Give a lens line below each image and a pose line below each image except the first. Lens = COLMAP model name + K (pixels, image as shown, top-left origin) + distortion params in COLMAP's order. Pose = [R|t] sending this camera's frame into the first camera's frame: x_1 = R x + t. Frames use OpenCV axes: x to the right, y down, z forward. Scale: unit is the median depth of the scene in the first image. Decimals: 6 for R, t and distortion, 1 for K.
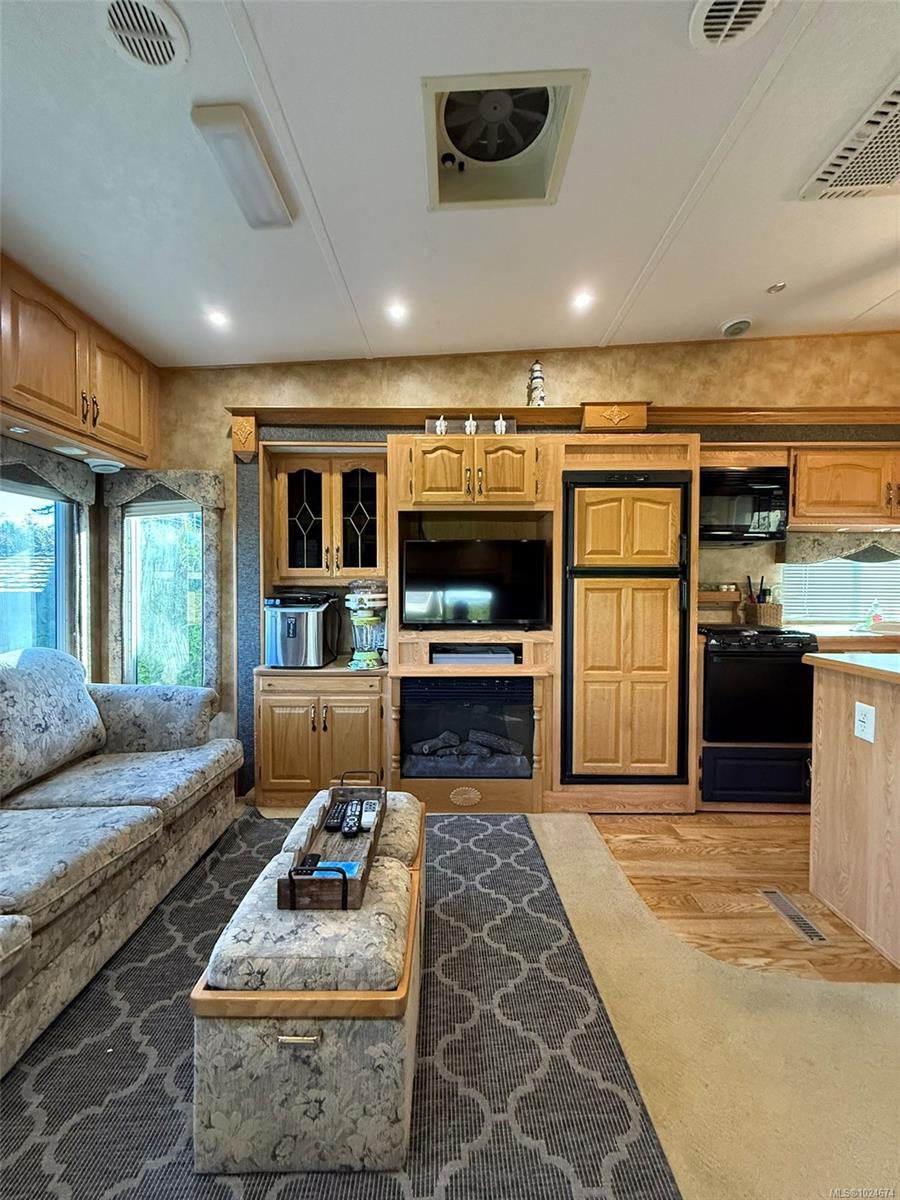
lens RADIAL K [[476.0, 0, 450.4], [0, 476.0, 595.4], [0, 0, 1]] dist [-0.000256, 0.000253]
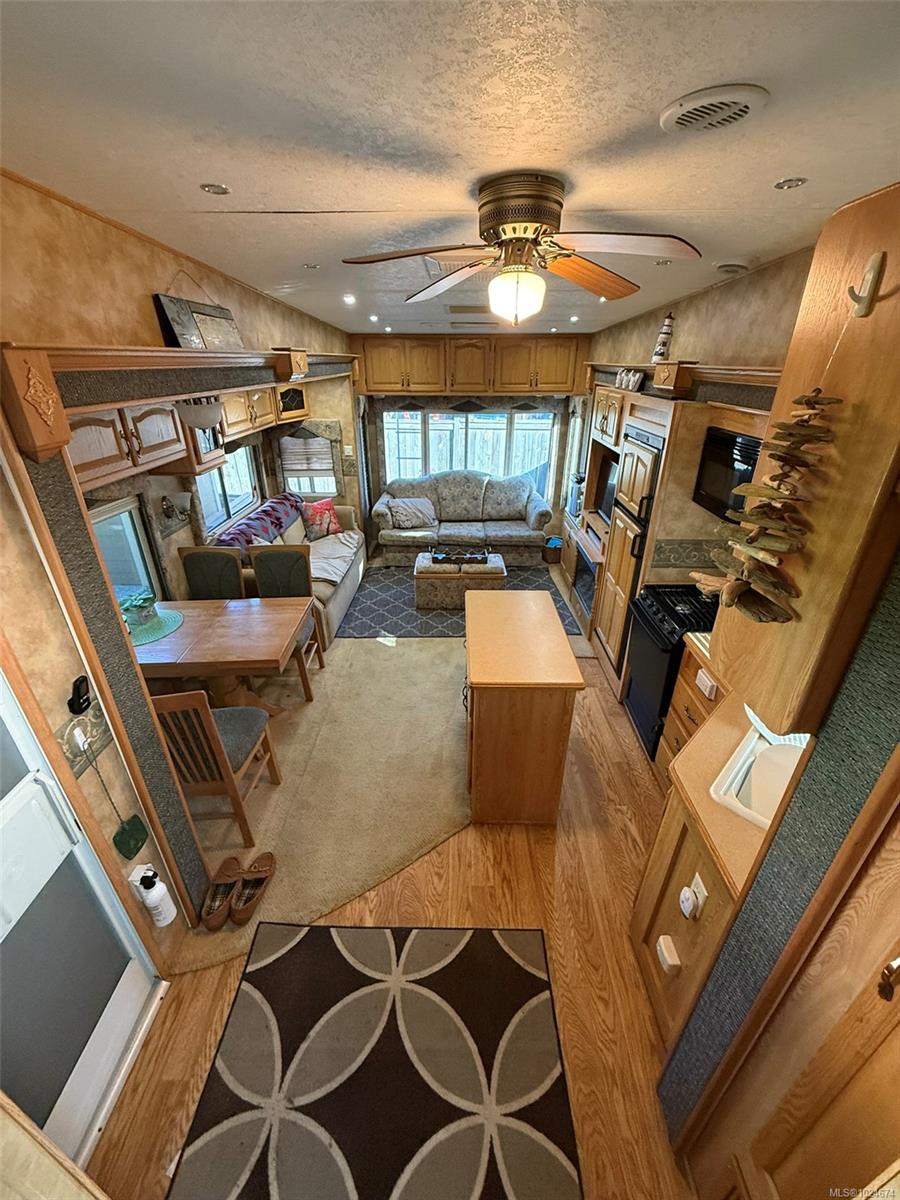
lens RADIAL K [[476.0, 0, 449.8], [0, 476.0, 594.9], [0, 0, 1]] dist [-0.000256, 0.000253]
pose [[-0.008197, 0.442091, -0.896933, 1.605717], [-0.020589, 0.896698, 0.442163, -0.404512], [0.999754, 0.022092, 0.001752, 0.513667]]
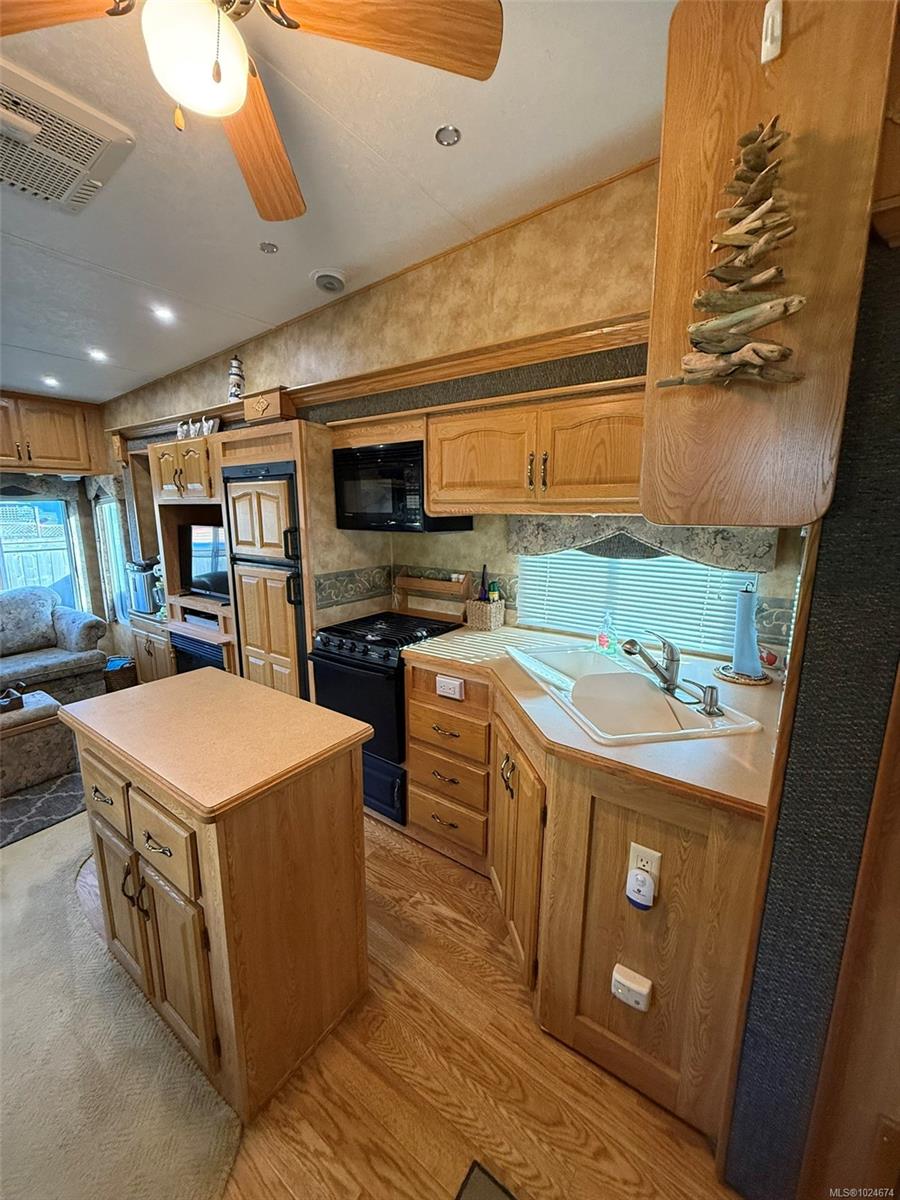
lens RADIAL K [[476.0, 0, 447.9], [0, 476.0, 595.7], [0, 0, 1]] dist [-0.000256, 0.000253]
pose [[0.819185, 0.103454, -0.564122, 1.307738], [-0.012029, 0.986480, 0.163441, -0.152430], [0.573403, -0.127103, 0.809354, 0.362560]]
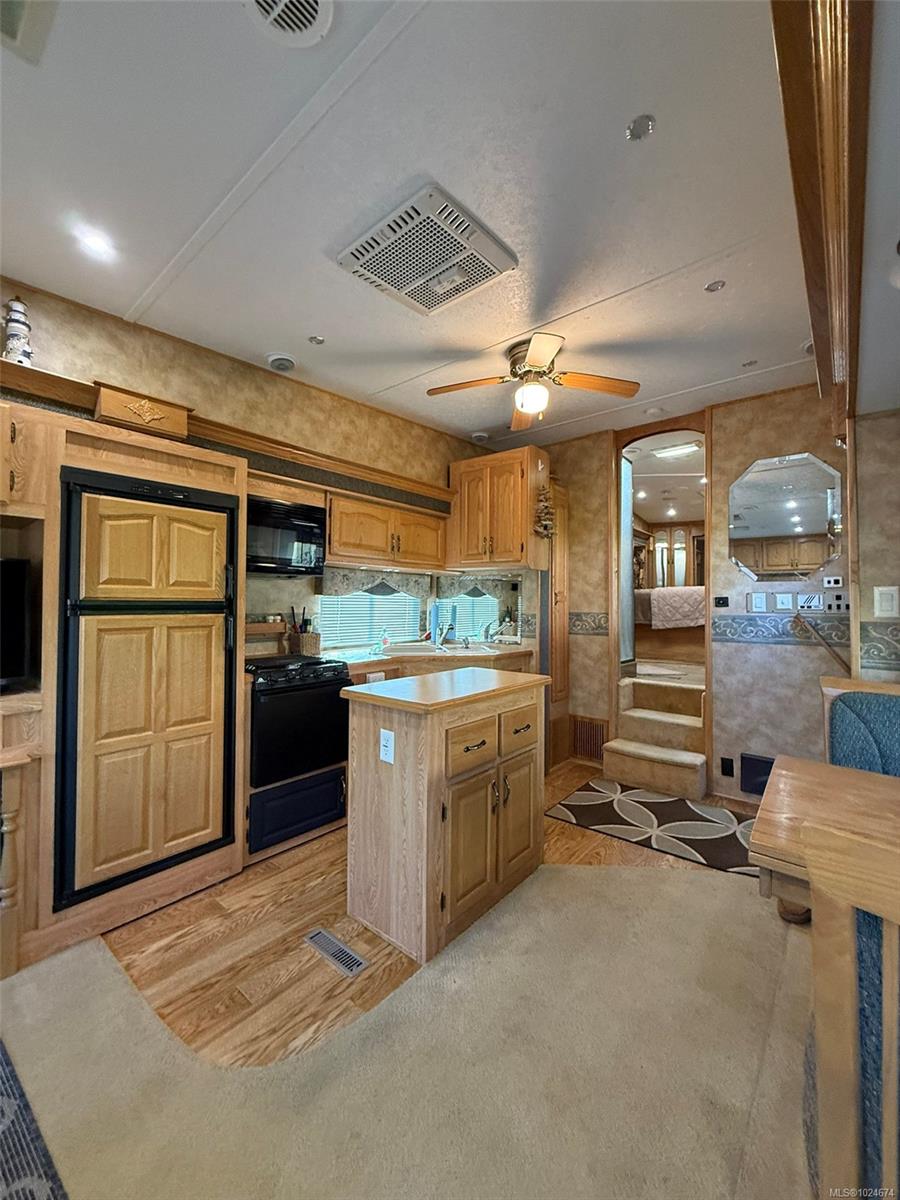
lens RADIAL K [[476.0, 0, 450.8], [0, 476.0, 595.4], [0, 0, 1]] dist [-0.000256, 0.000253]
pose [[0.631339, 0.014565, 0.775370, 0.053452], [0.012410, 0.999506, -0.028880, -0.038589], [-0.775408, 0.027856, 0.630846, 0.102597]]
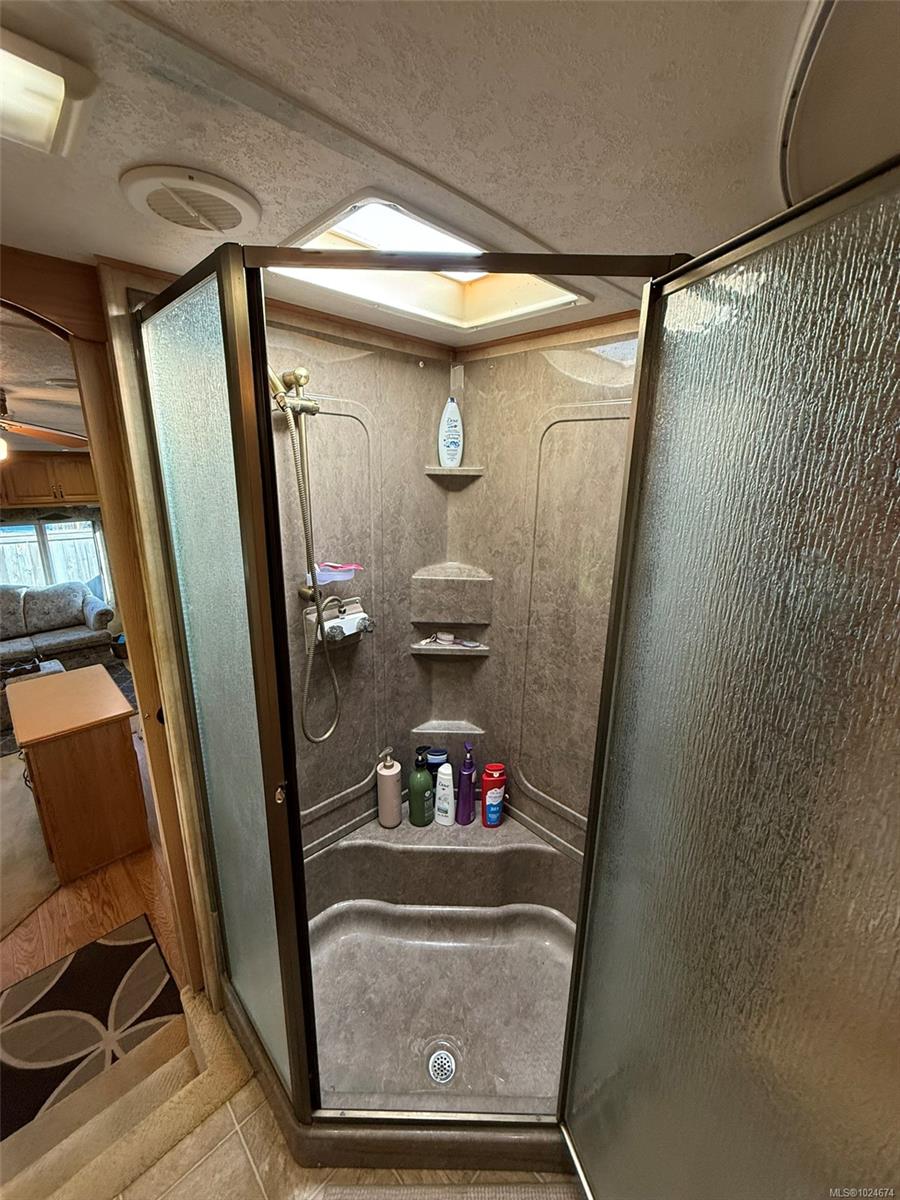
lens RADIAL K [[476.0, 0, 450.1], [0, 476.0, 596.9], [0, 0, 1]] dist [-0.000256, 0.000253]
pose [[0.709847, 0.189351, -0.678427, 2.146188], [-0.028321, 0.970082, 0.241120, -0.444681], [0.703786, -0.151945, 0.693972, 0.543166]]
